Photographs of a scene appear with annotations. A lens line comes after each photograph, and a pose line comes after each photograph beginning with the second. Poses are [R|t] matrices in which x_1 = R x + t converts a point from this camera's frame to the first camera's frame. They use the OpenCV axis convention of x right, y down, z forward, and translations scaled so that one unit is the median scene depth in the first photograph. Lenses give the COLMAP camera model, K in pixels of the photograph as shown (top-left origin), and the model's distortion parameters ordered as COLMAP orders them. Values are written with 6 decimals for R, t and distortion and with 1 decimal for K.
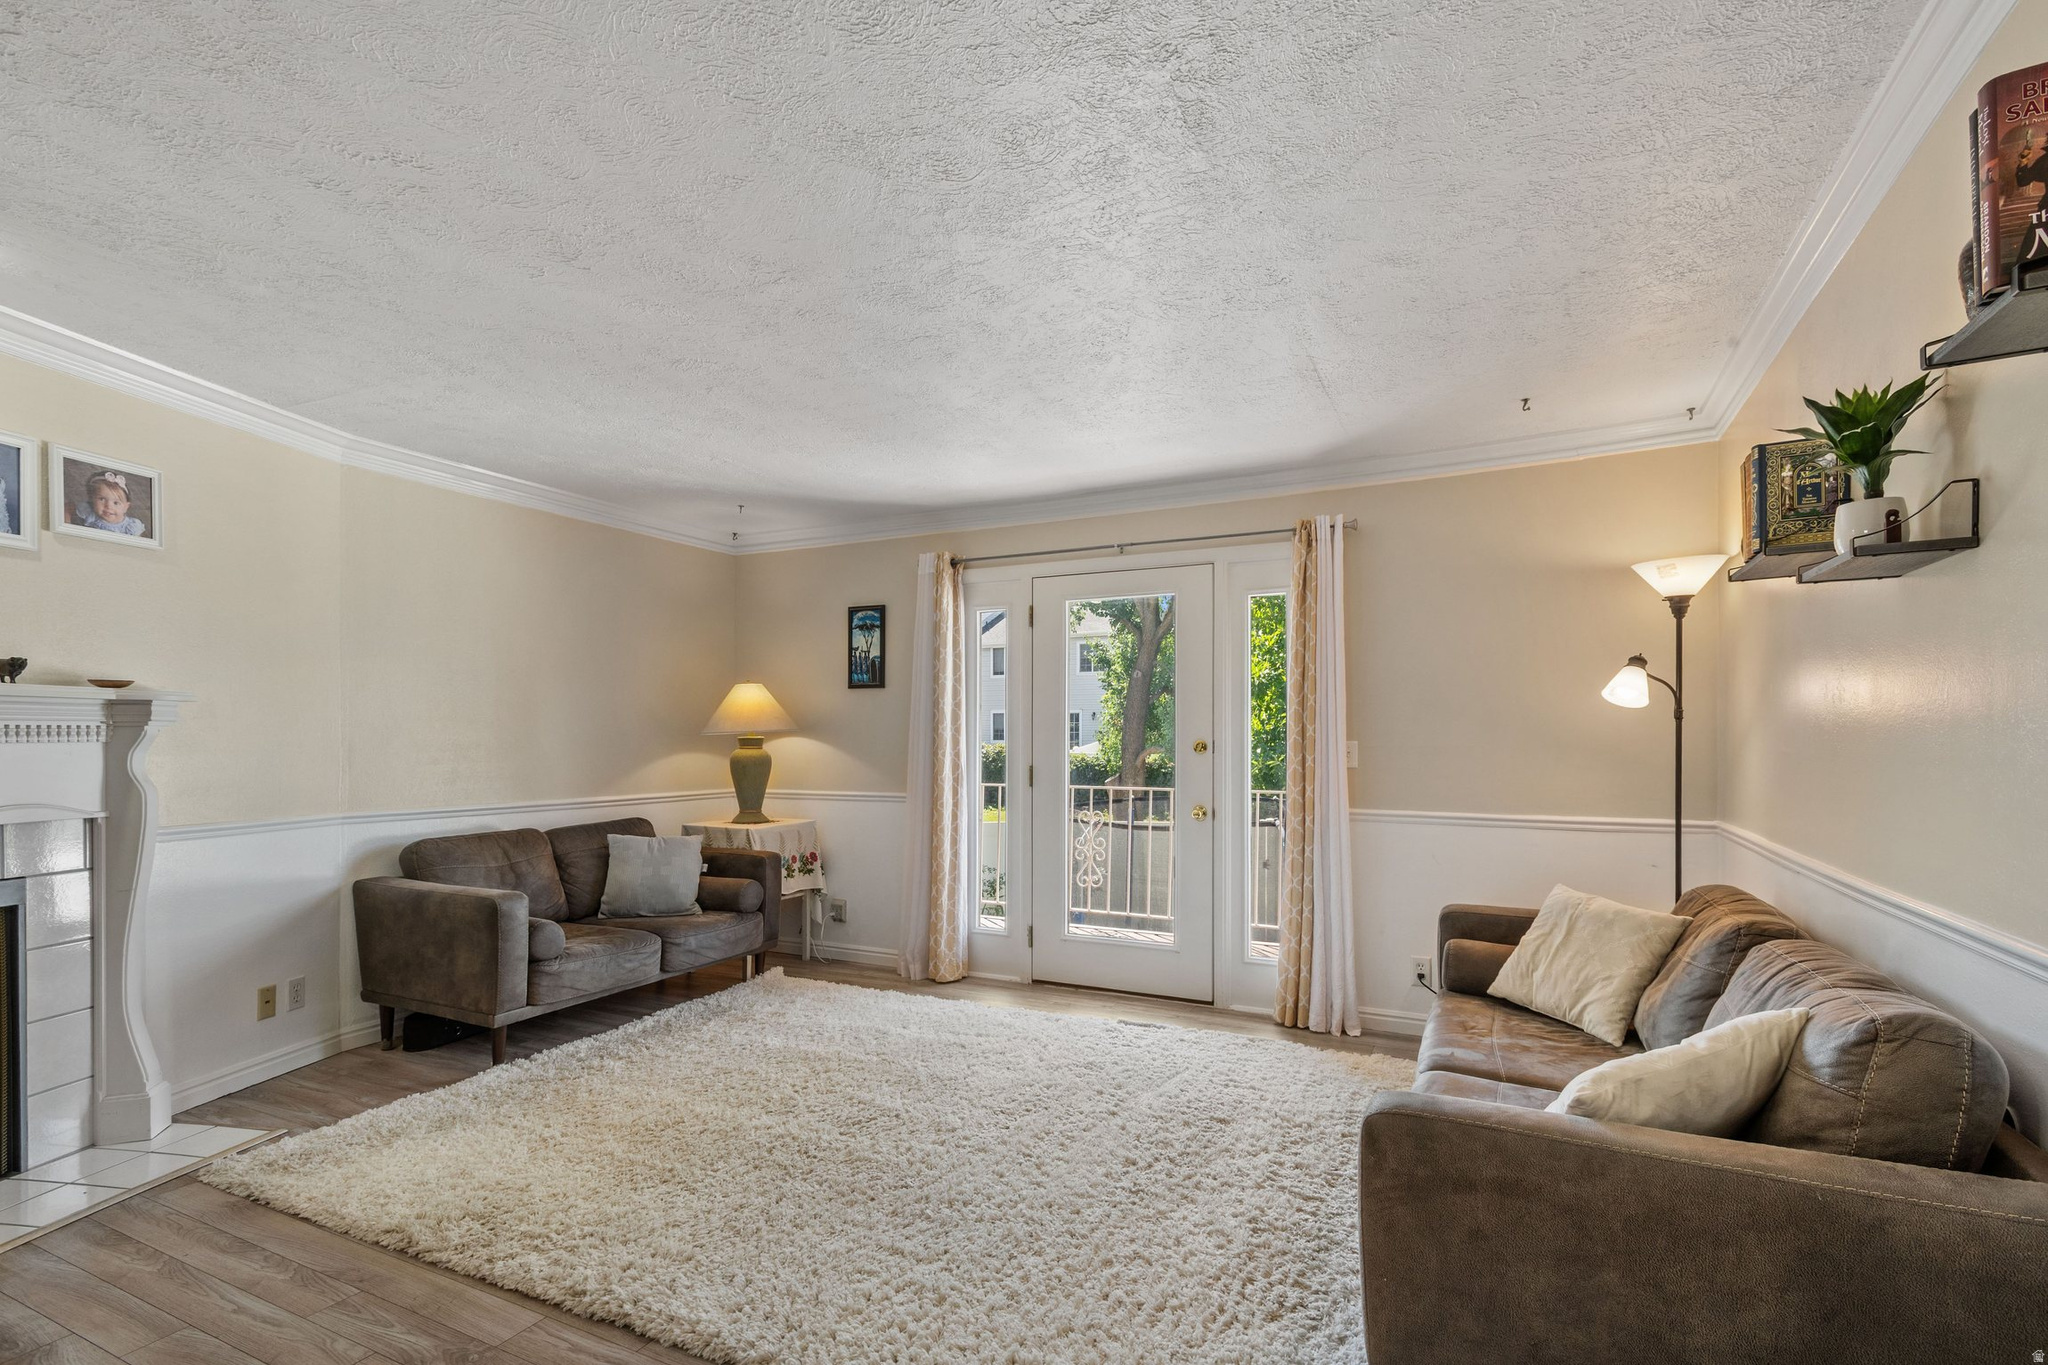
lens RADIAL K [[969.3, 0, 1037.3], [0, 969.3, 737.1], [0, 0, 1]] dist [0.013534, -0.005484]
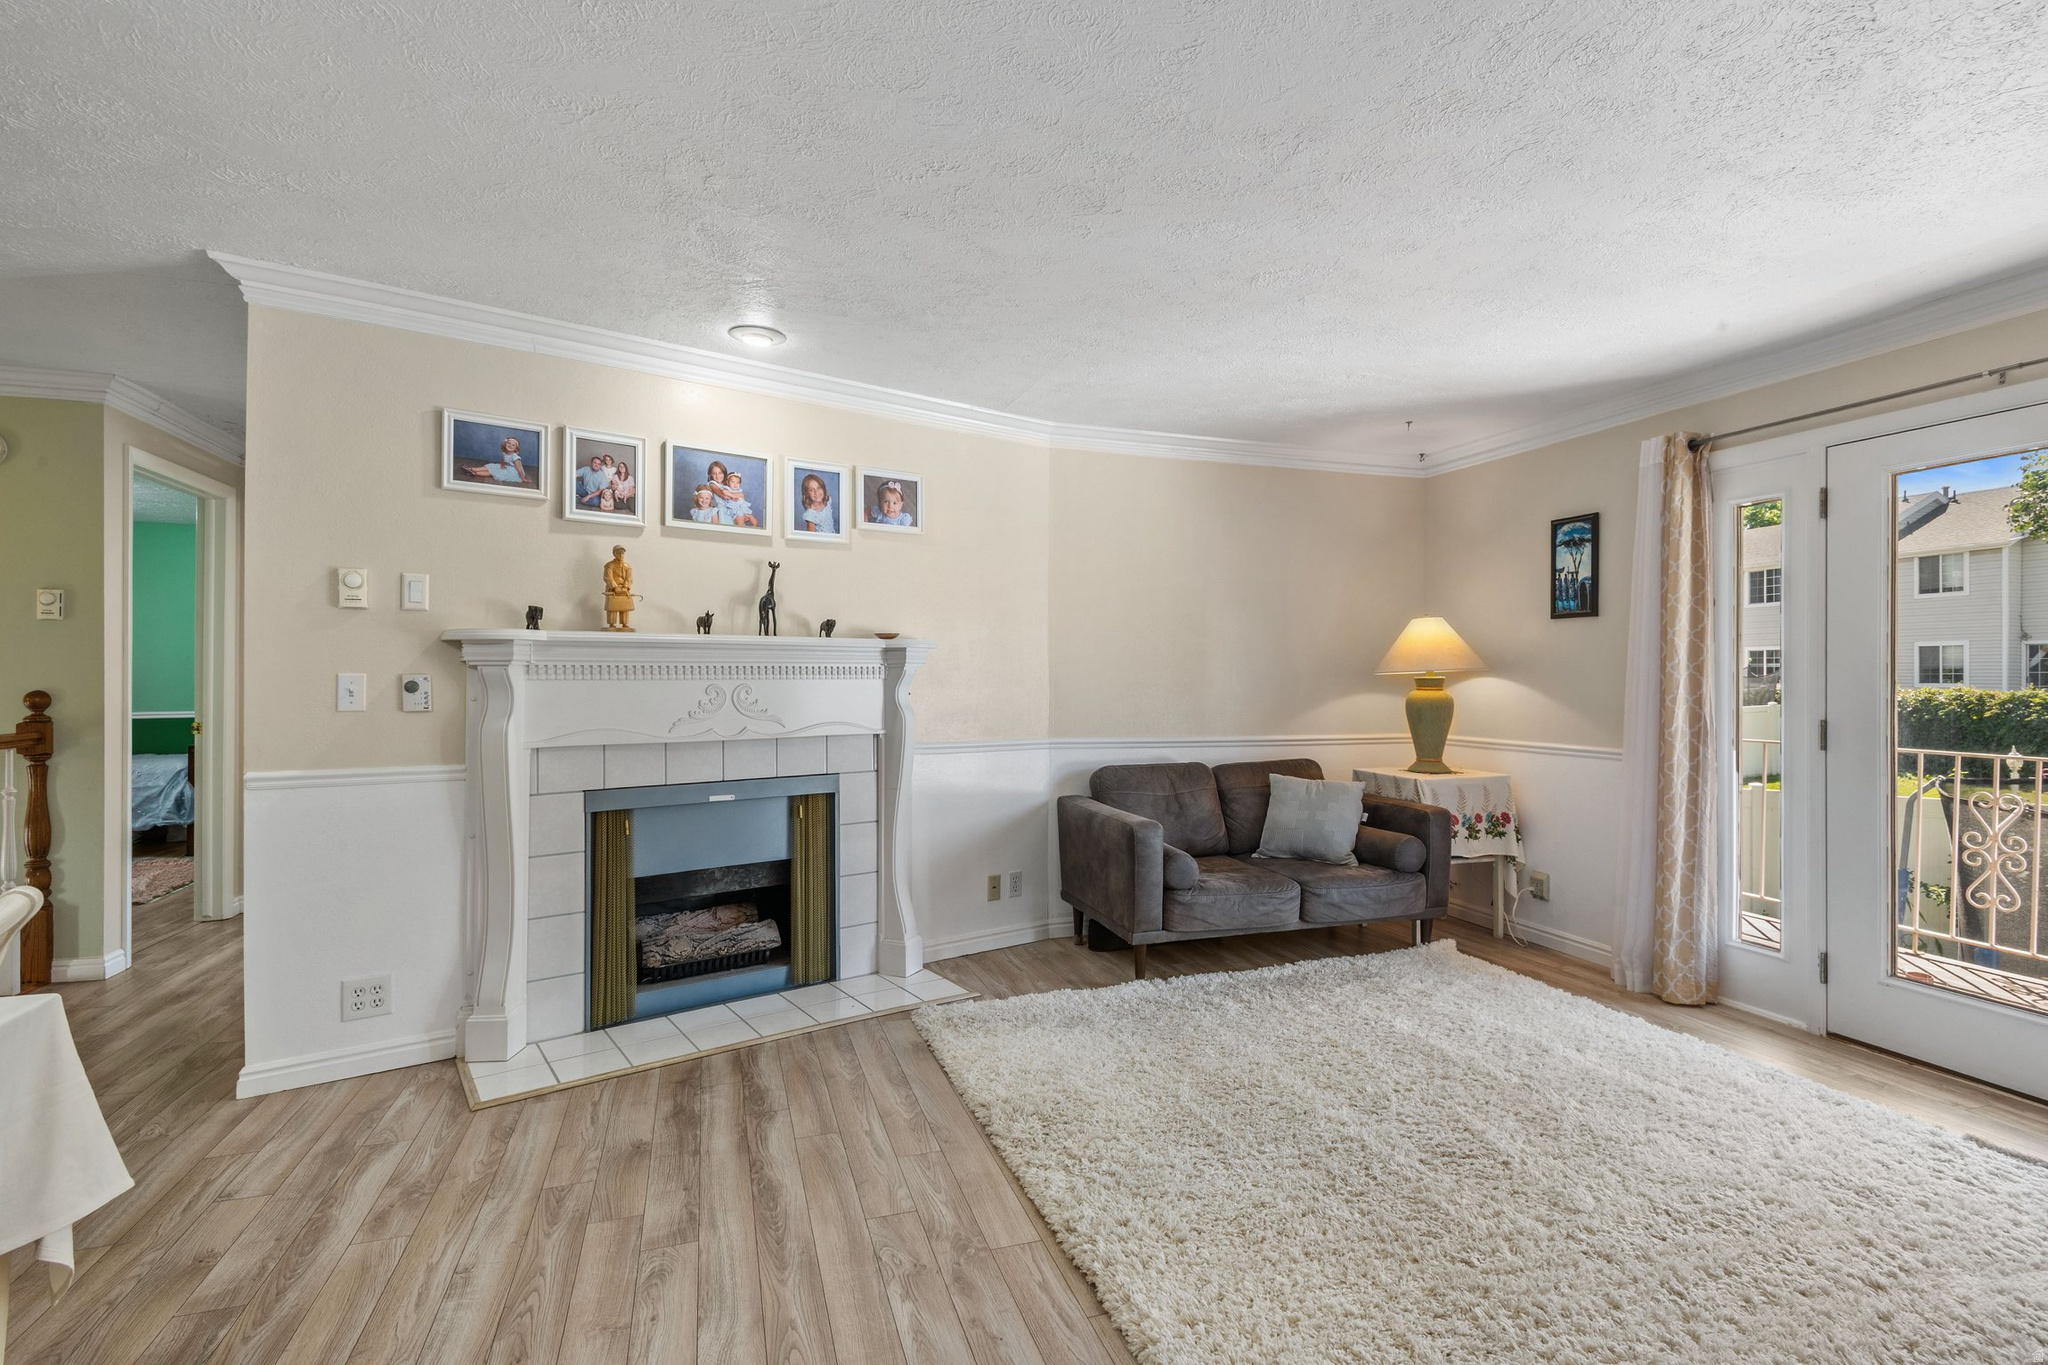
lens RADIAL K [[969.3, 0, 1019.9], [0, 969.3, 672.4], [0, 0, 1]] dist [0.013534, -0.005484]
pose [[0.702712, -0.000093, -0.711474, 0.123737], [-0.003421, 0.999988, -0.003509, 0.000105], [0.711466, 0.004900, 0.702703, 0.154061]]
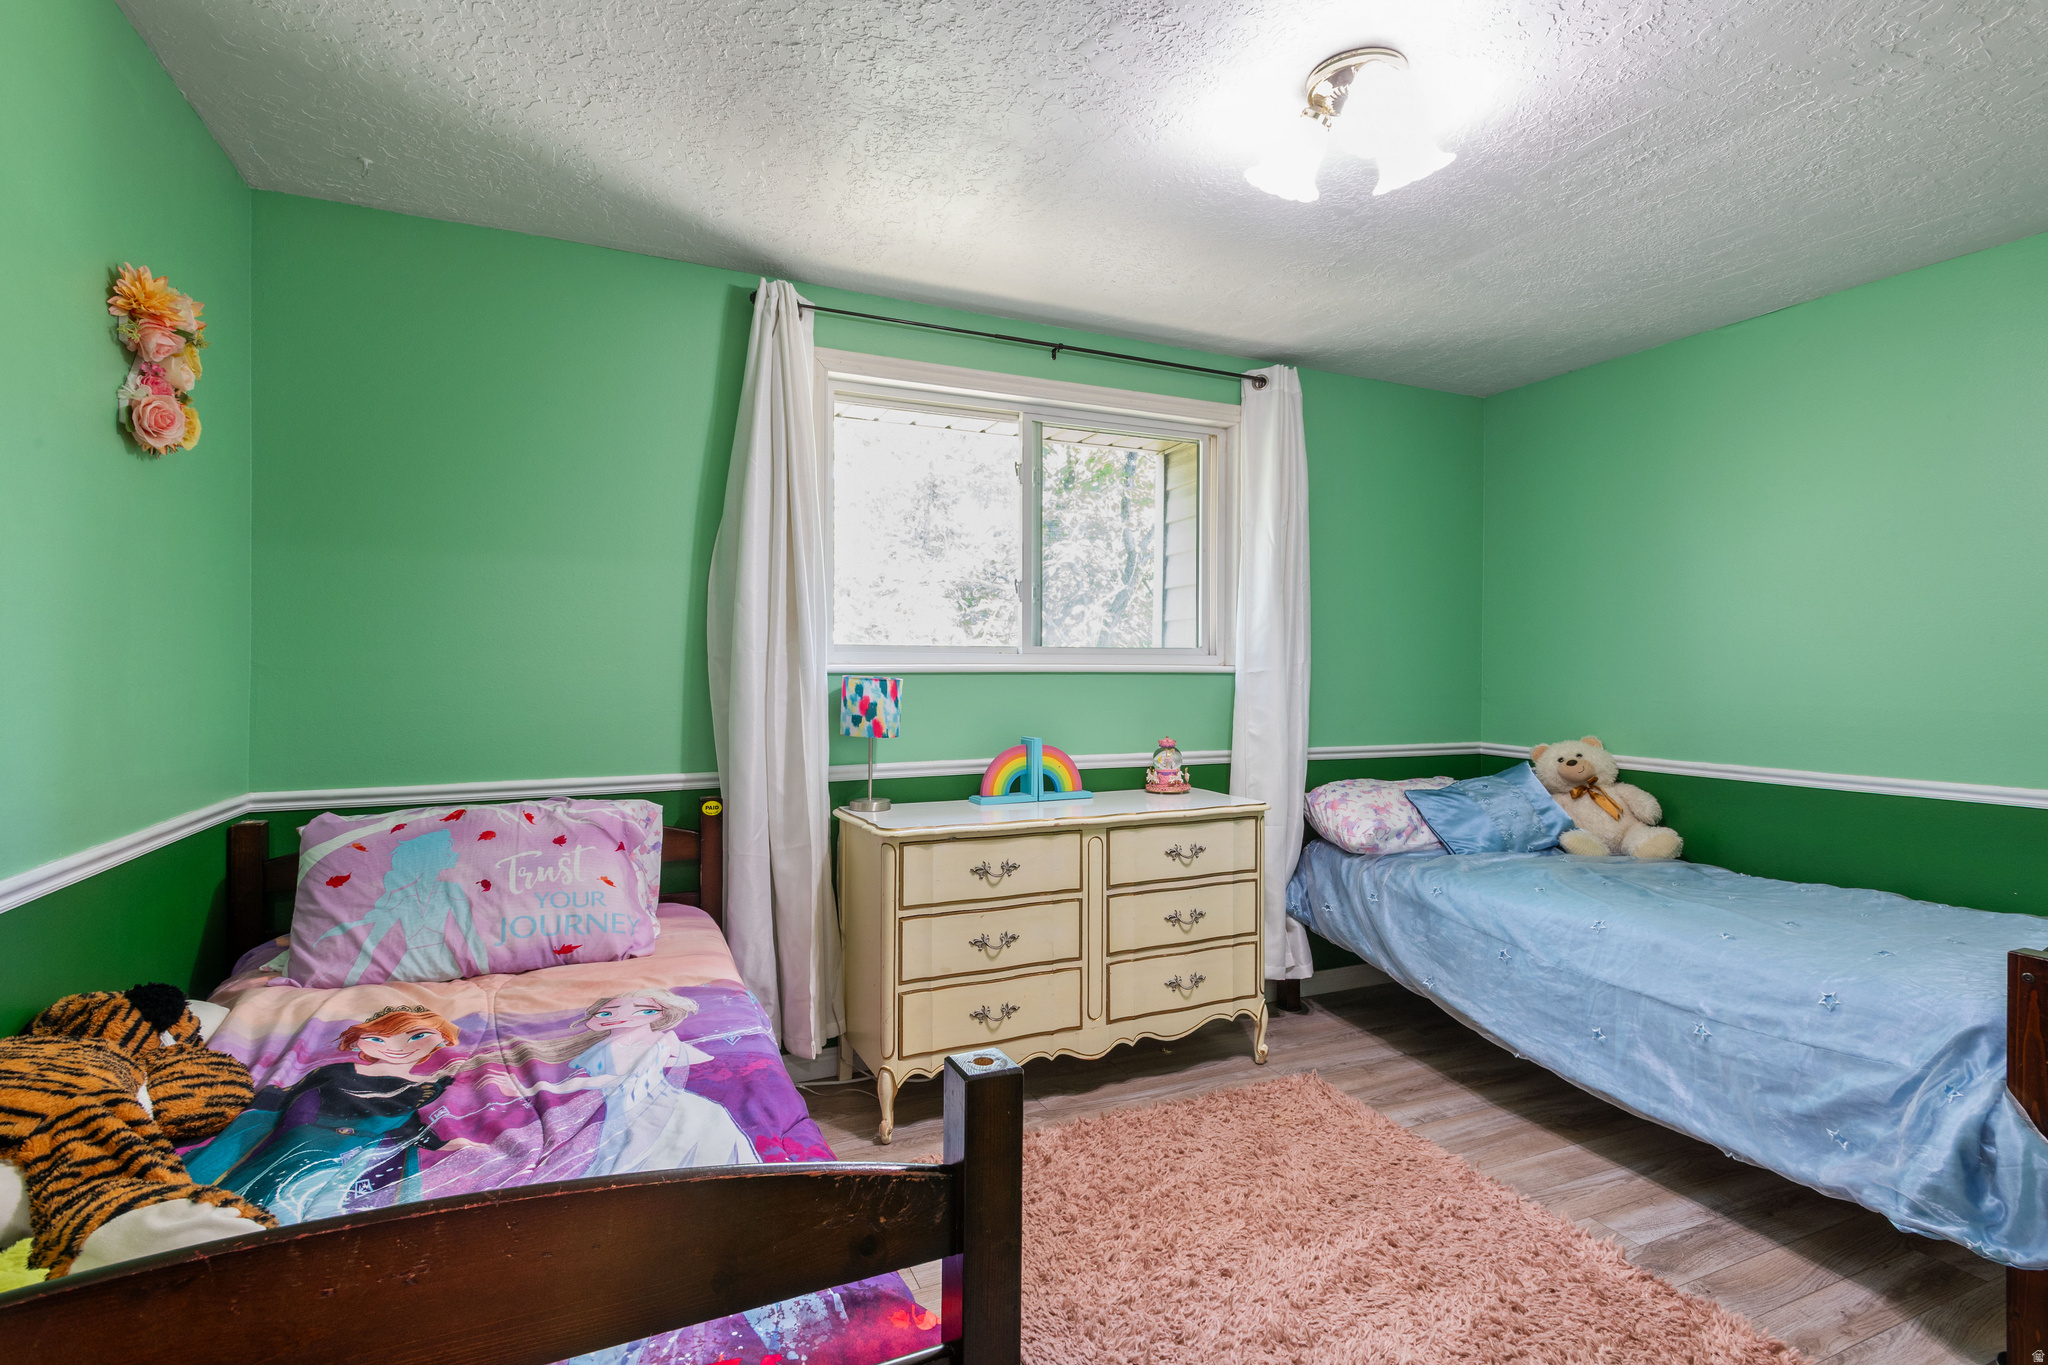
lens RADIAL K [[969.3, 0, 1024.6], [0, 969.3, 684.4], [0, 0, 1]] dist [0.013534, -0.005484]
pose [[-0.638612, 0.011731, -0.769439, -1.671902], [-0.000856, 0.999872, 0.015955, 0.002203], [0.769528, 0.010847, -0.638521, 0.268420]]
